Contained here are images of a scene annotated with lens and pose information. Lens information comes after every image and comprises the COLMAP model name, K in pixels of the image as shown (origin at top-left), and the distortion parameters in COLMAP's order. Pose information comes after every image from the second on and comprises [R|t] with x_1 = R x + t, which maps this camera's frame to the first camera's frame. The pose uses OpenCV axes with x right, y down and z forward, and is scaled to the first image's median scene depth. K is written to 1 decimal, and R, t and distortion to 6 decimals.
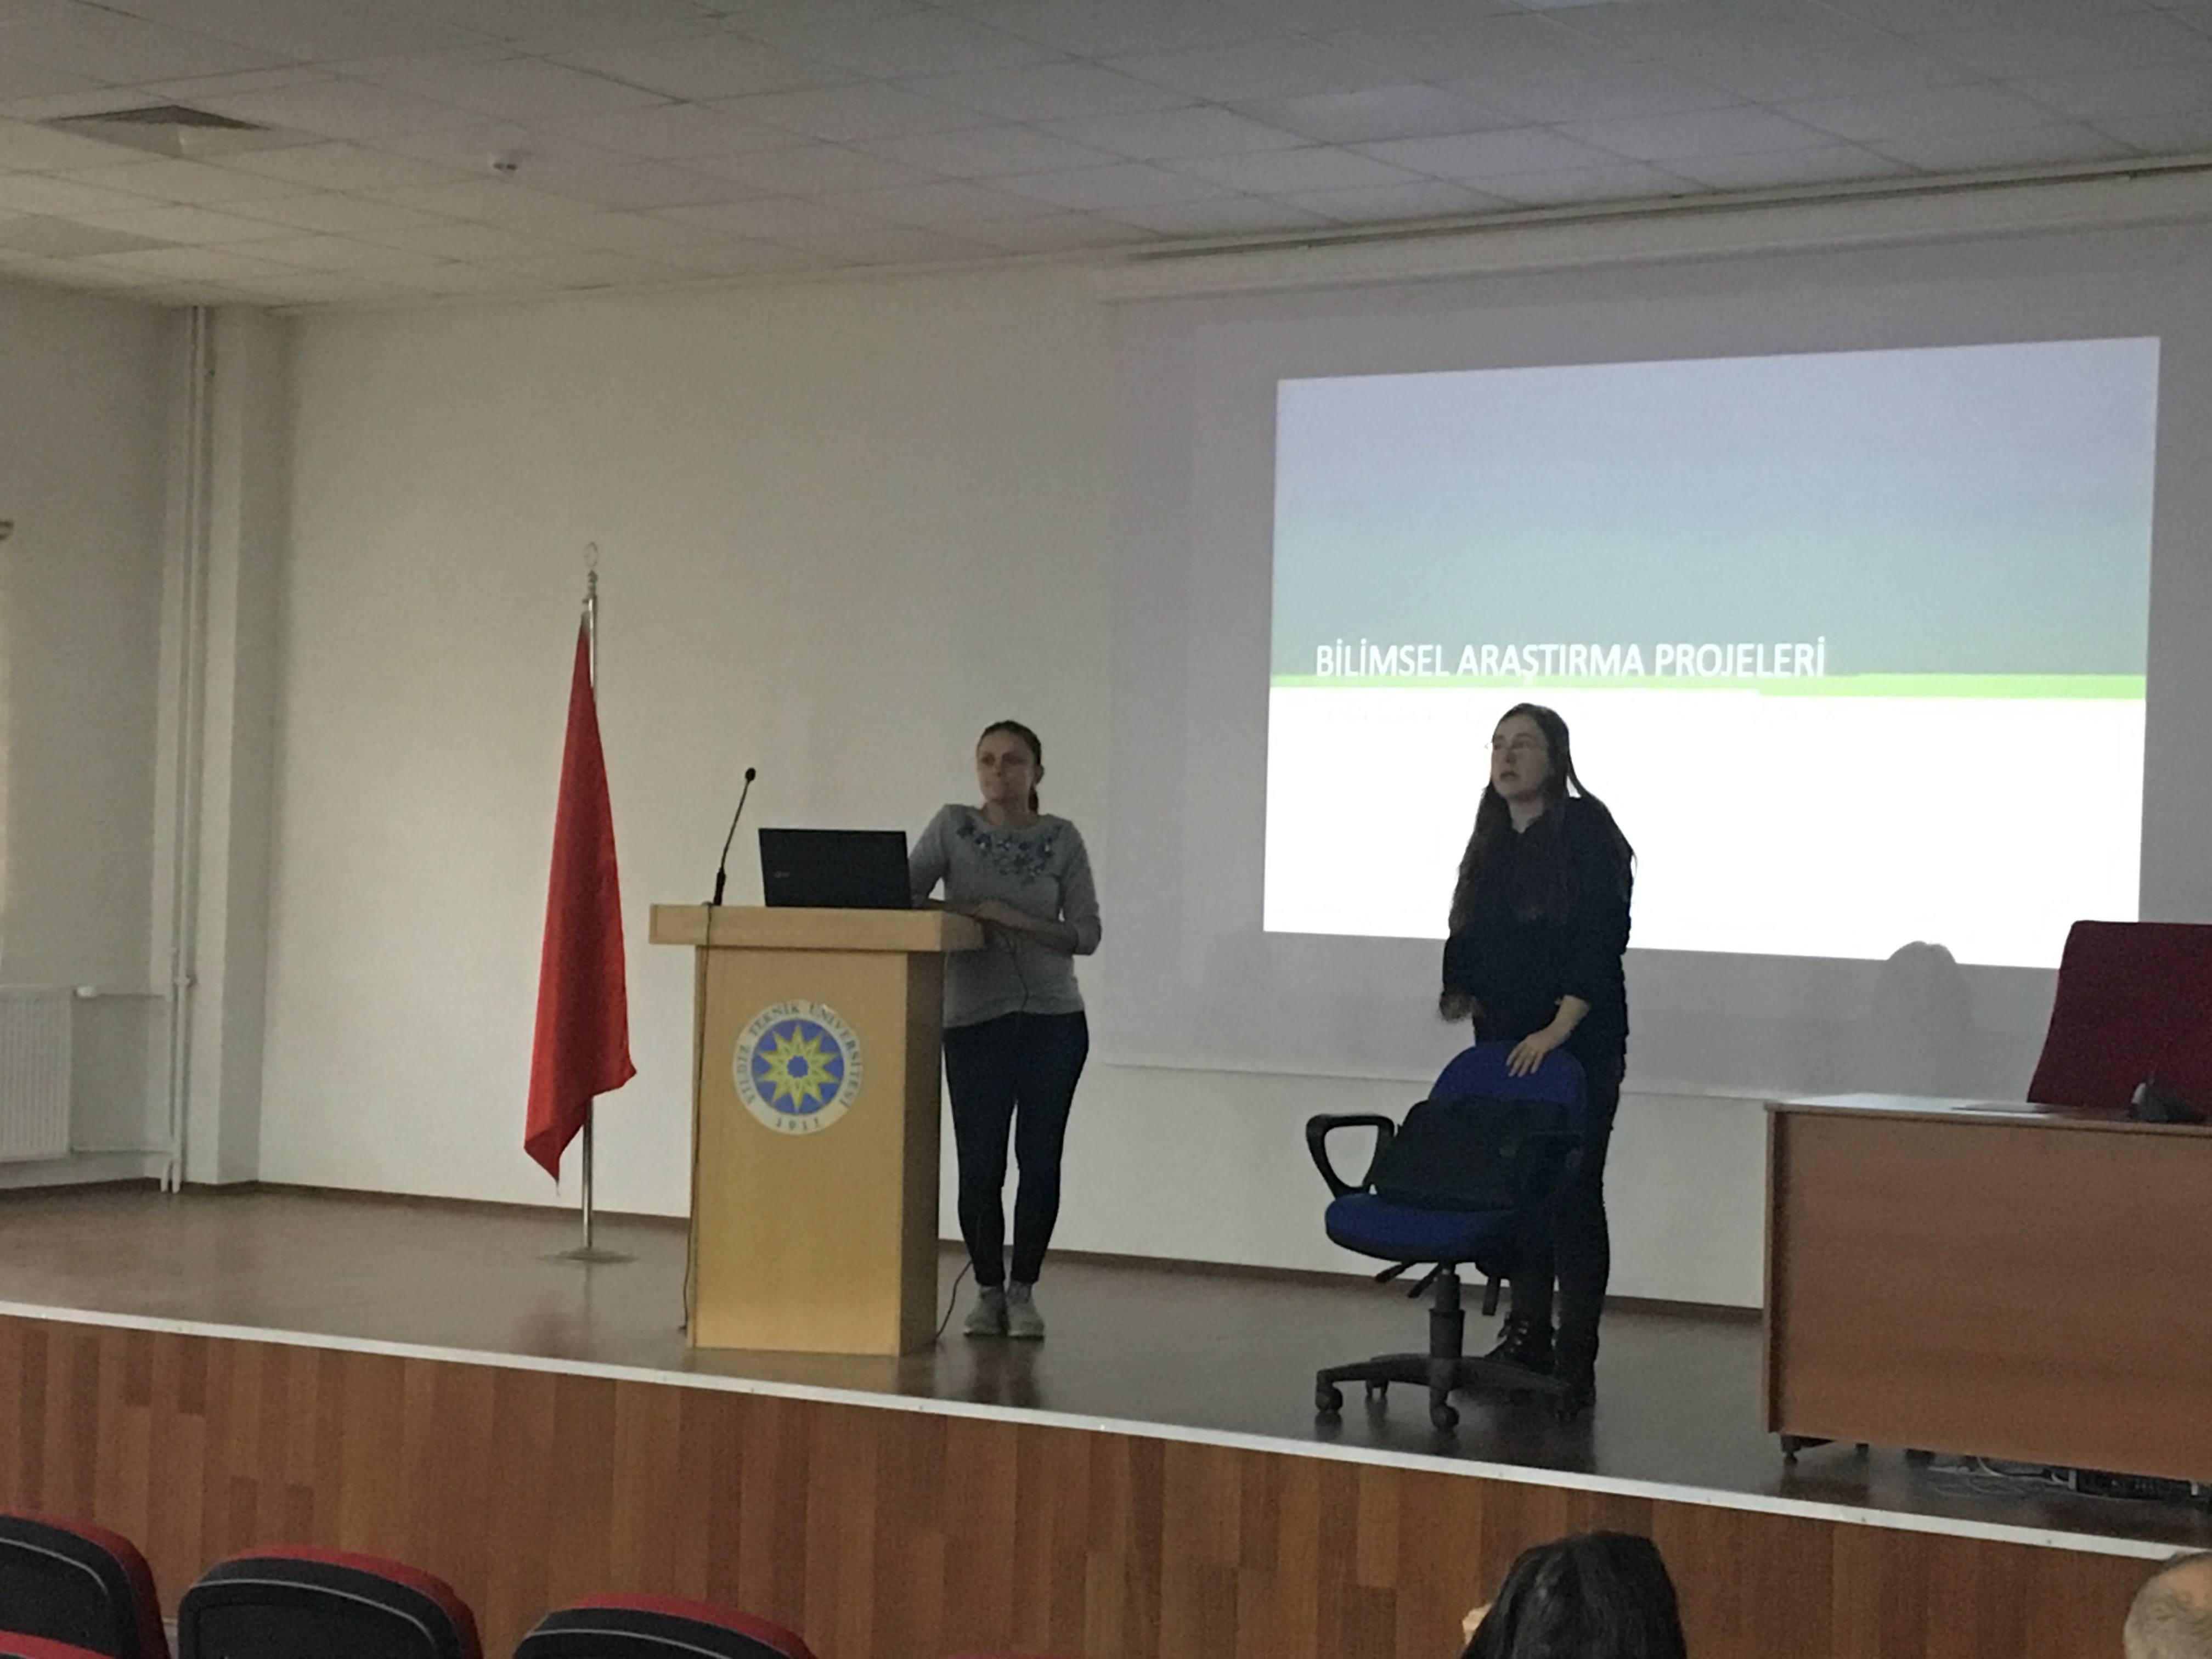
lens RADIAL K [[4089.4, 0, 1109.5], [0, 4089.4, 837.2], [0, 0, 1]] dist [0.155384, 0.000000]
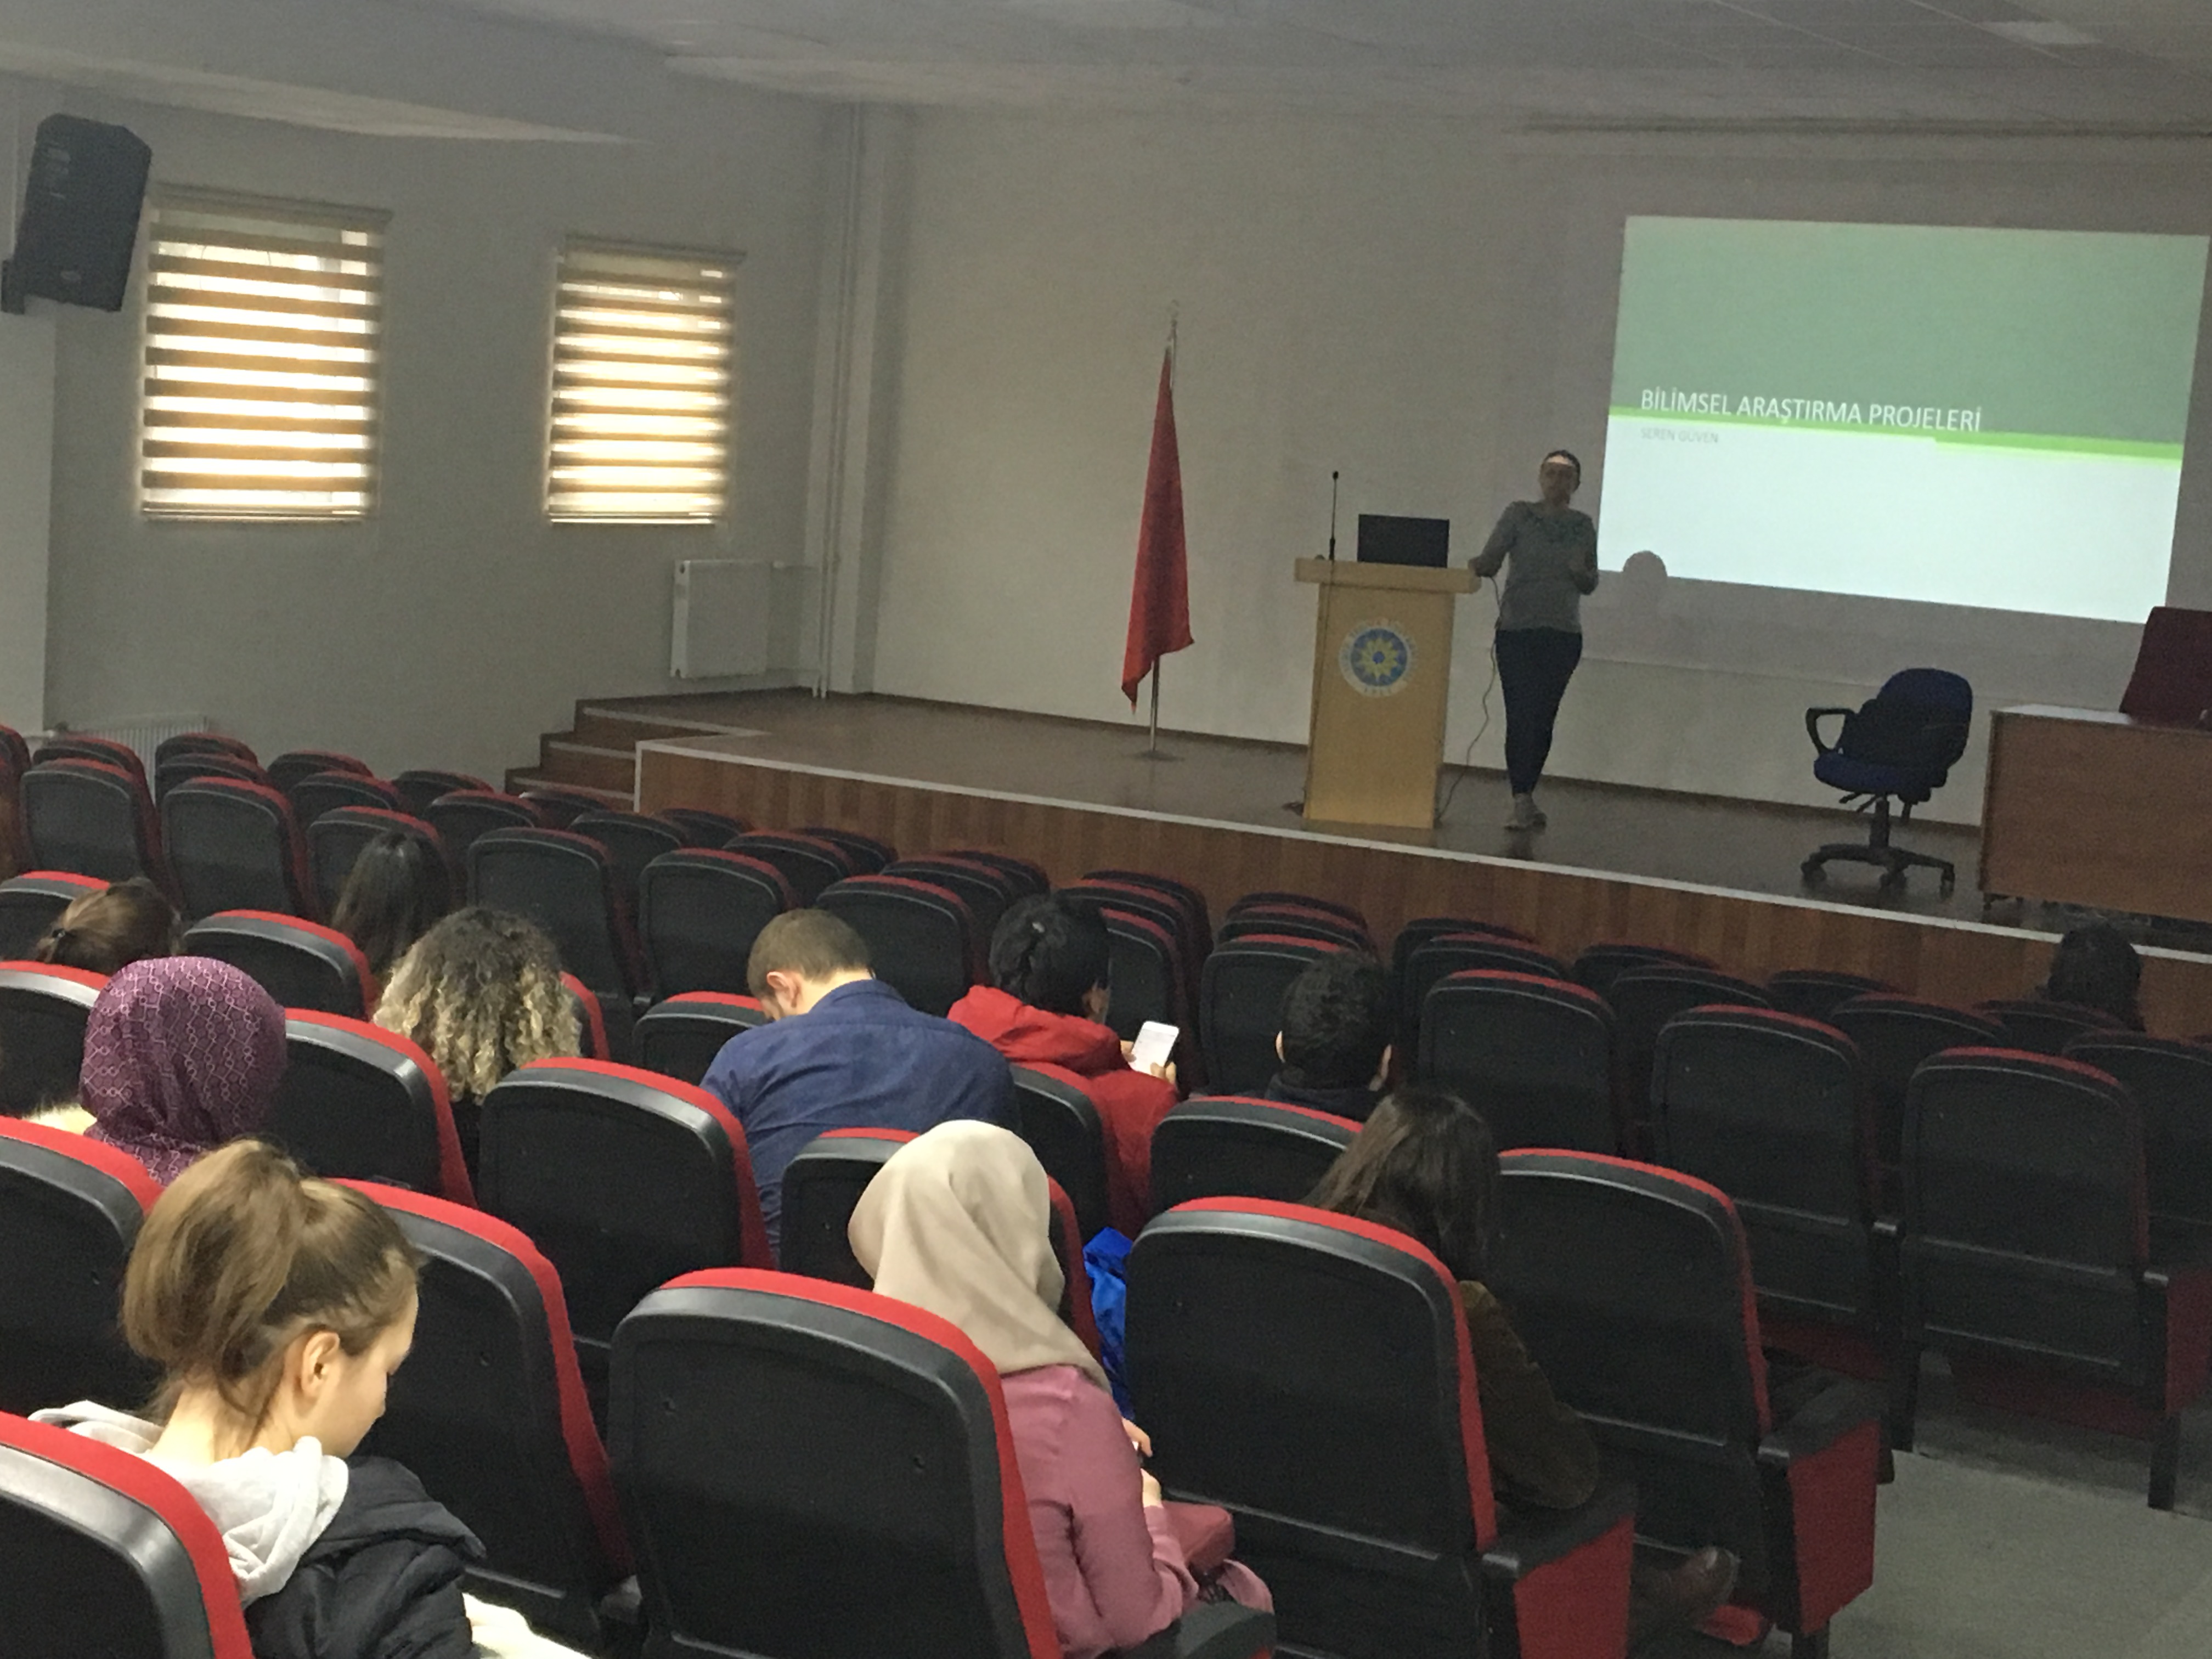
lens RADIAL K [[3738.2, 0, 1084.6], [0, 3738.2, 819.1], [0, 0, 1]] dist [0.129037, 0.000000]
pose [[0.998803, 0.039285, 0.029153, -0.209117], [-0.042640, 0.991220, 0.125158, -0.057472], [-0.023981, -0.126251, 0.991708, -0.467214]]
